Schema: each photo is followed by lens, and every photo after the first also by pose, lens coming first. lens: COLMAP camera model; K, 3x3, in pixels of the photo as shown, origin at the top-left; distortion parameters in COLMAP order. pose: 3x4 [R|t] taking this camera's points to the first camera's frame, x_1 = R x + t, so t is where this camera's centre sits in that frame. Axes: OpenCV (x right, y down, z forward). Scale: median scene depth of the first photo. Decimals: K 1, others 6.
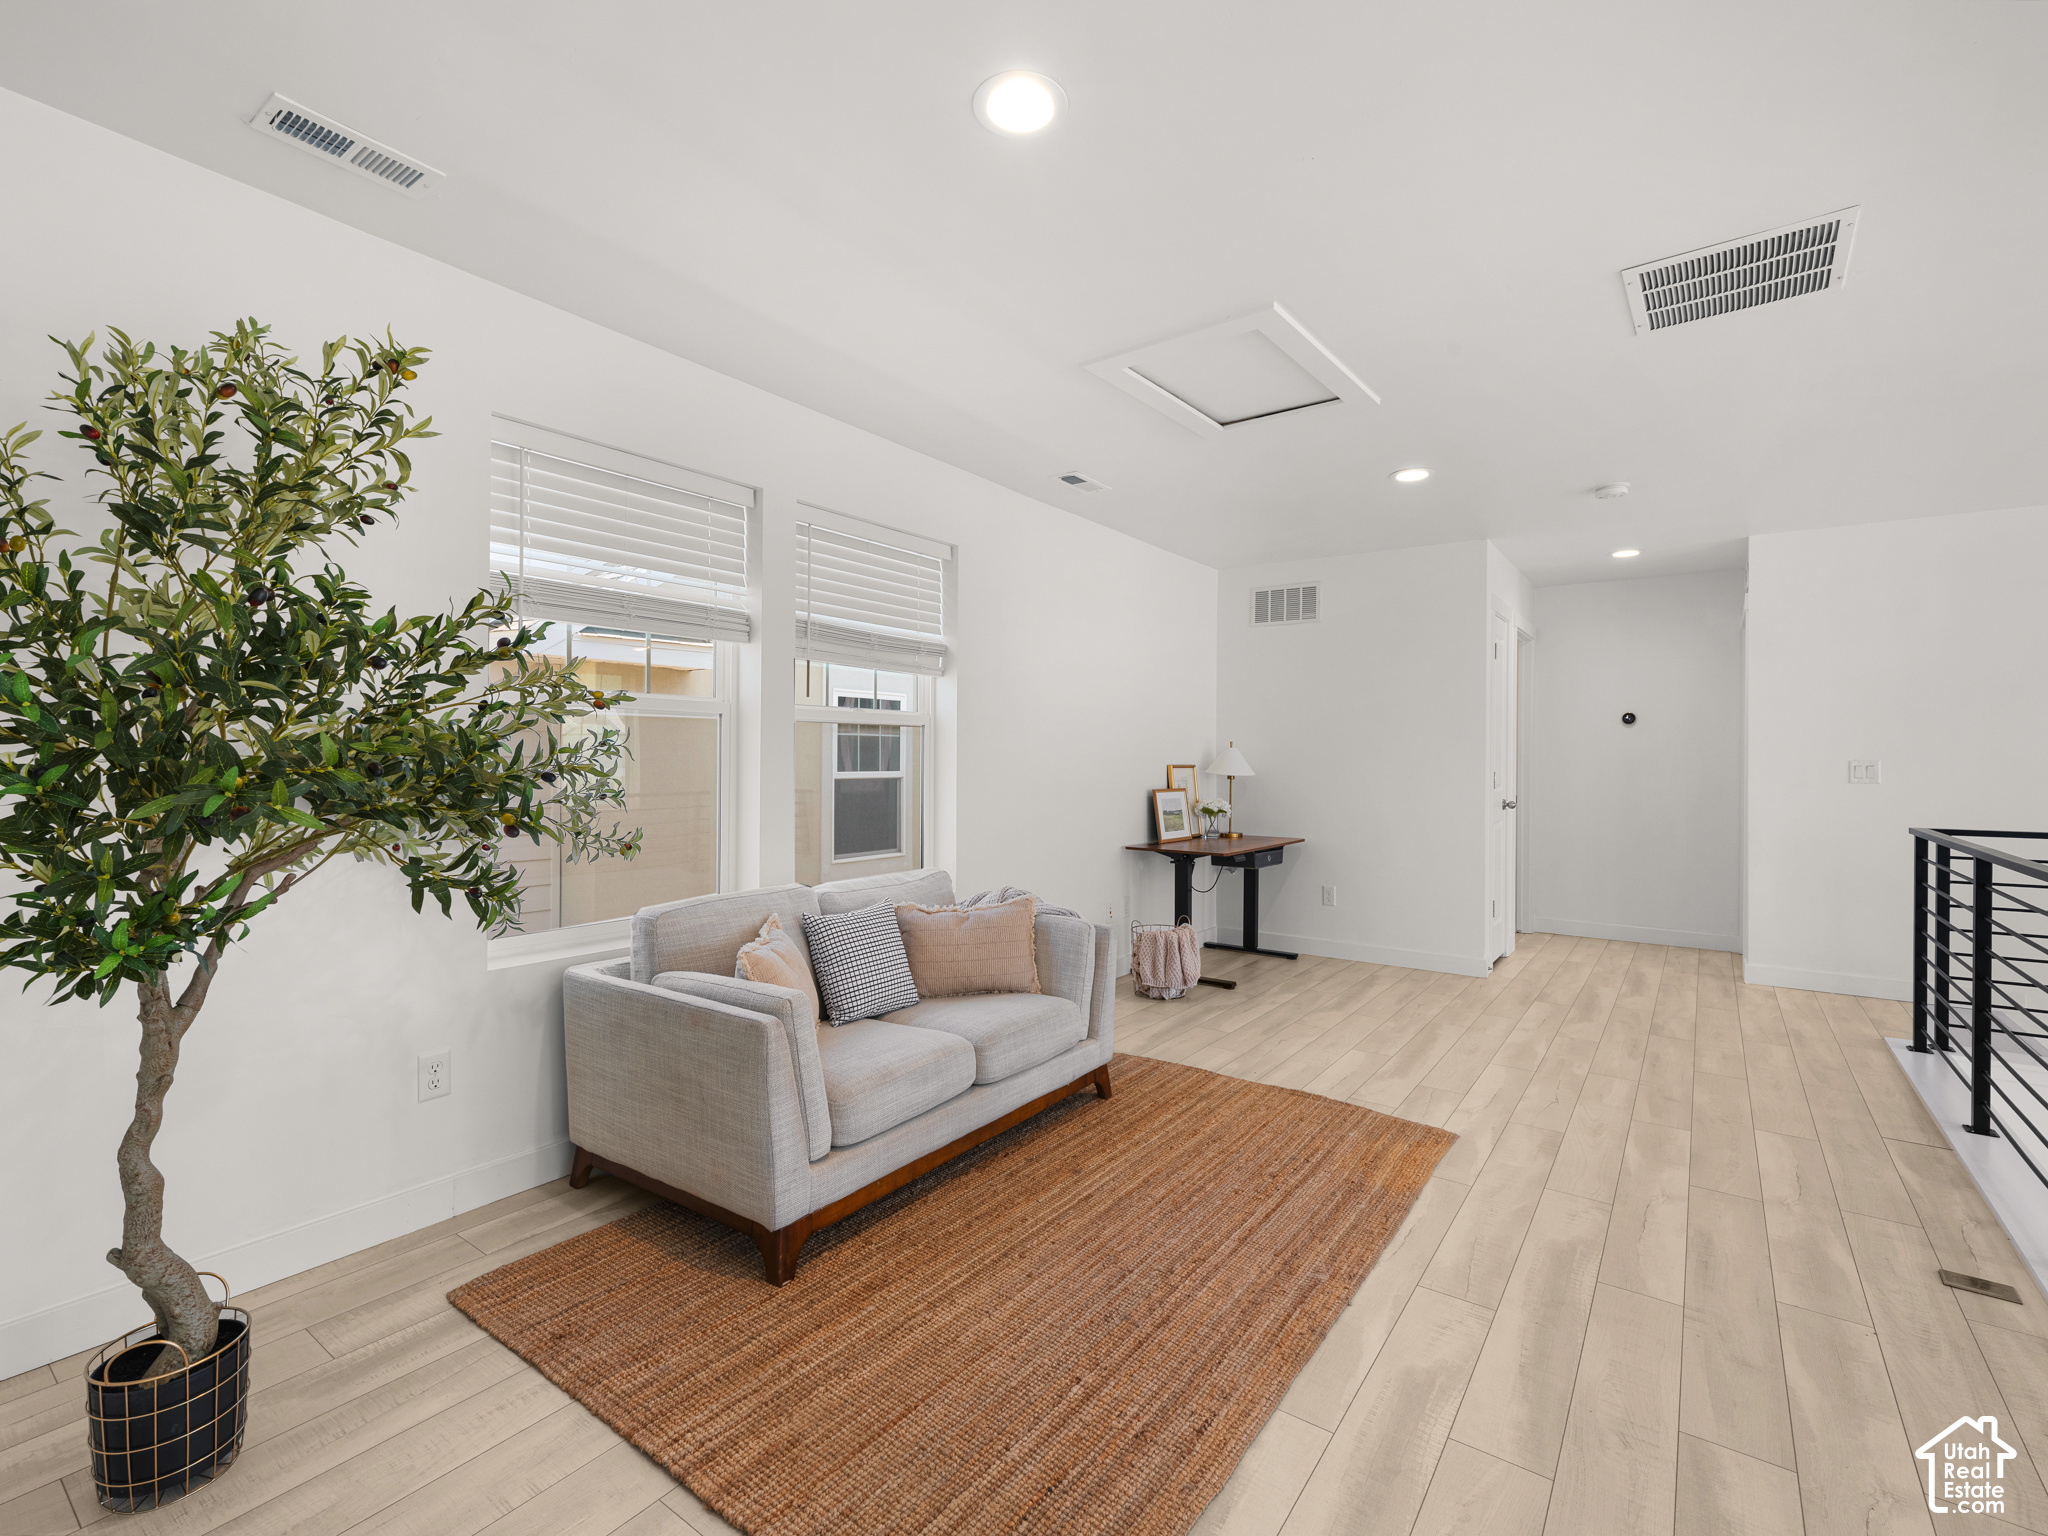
lens RADIAL K [[928.4, 0, 1022.8], [0, 928.4, 760.5], [0, 0, 1]] dist [0.000437, 0.000339]
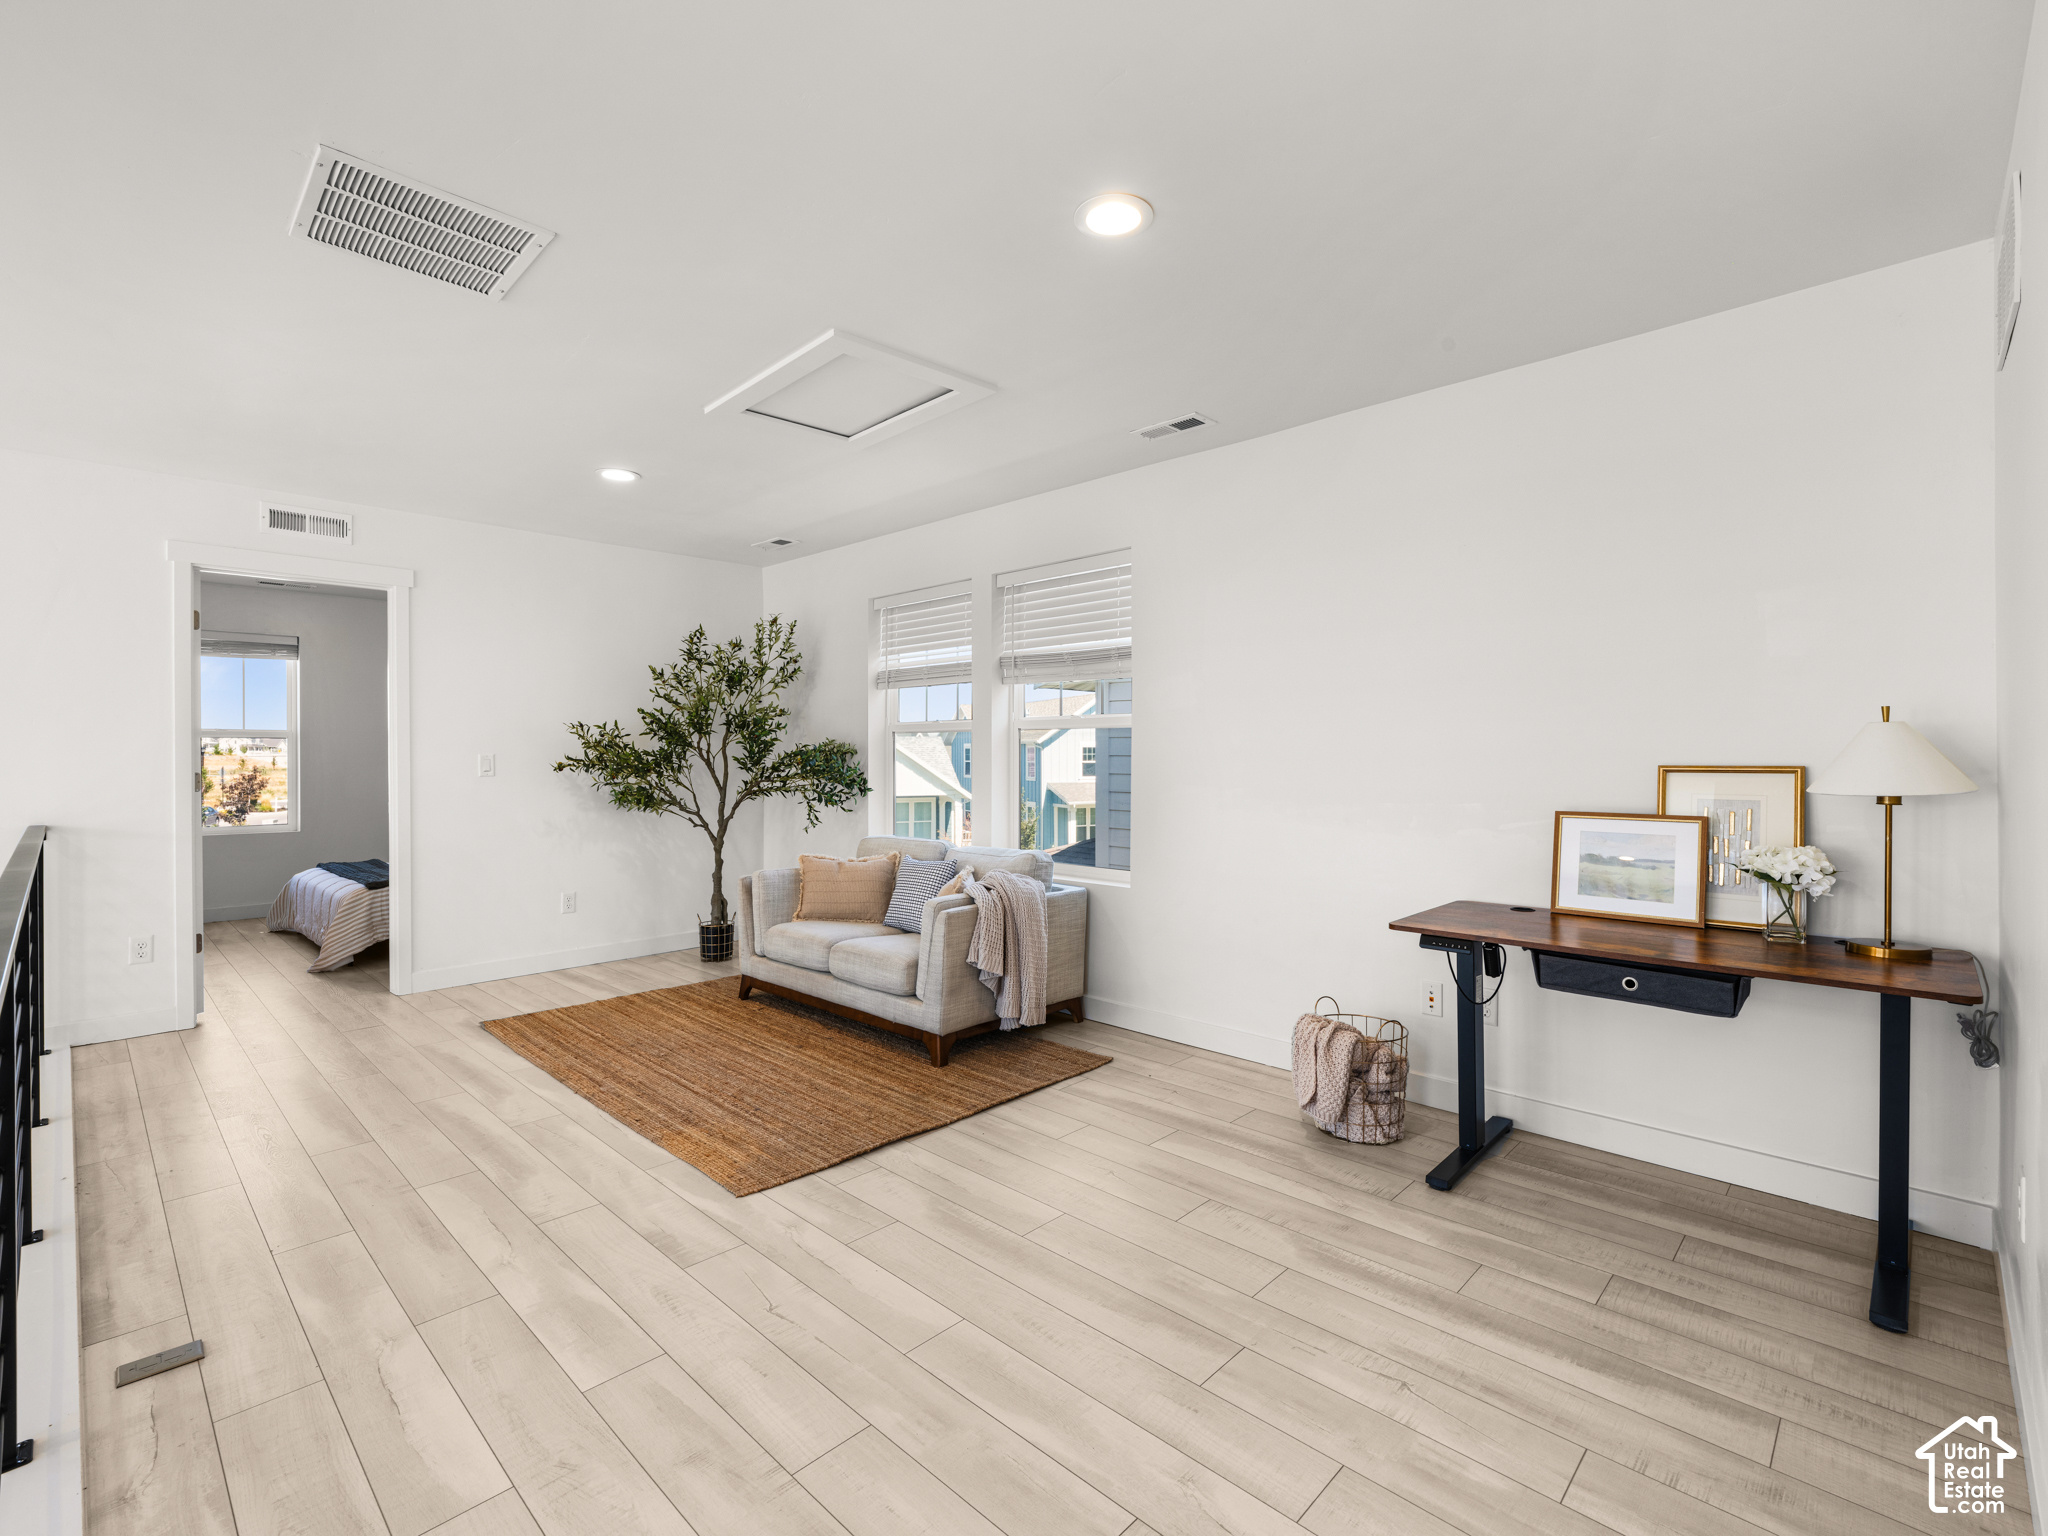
lens RADIAL K [[928.4, 0, 1022.8], [0, 928.4, 760.5], [0, 0, 1]] dist [0.000437, 0.000339]
pose [[-0.131352, -0.001445, -0.991335, 1.432048], [-0.002882, 0.999995, -0.001076, 0.004722], [0.991332, 0.002716, -0.131355, 1.532420]]
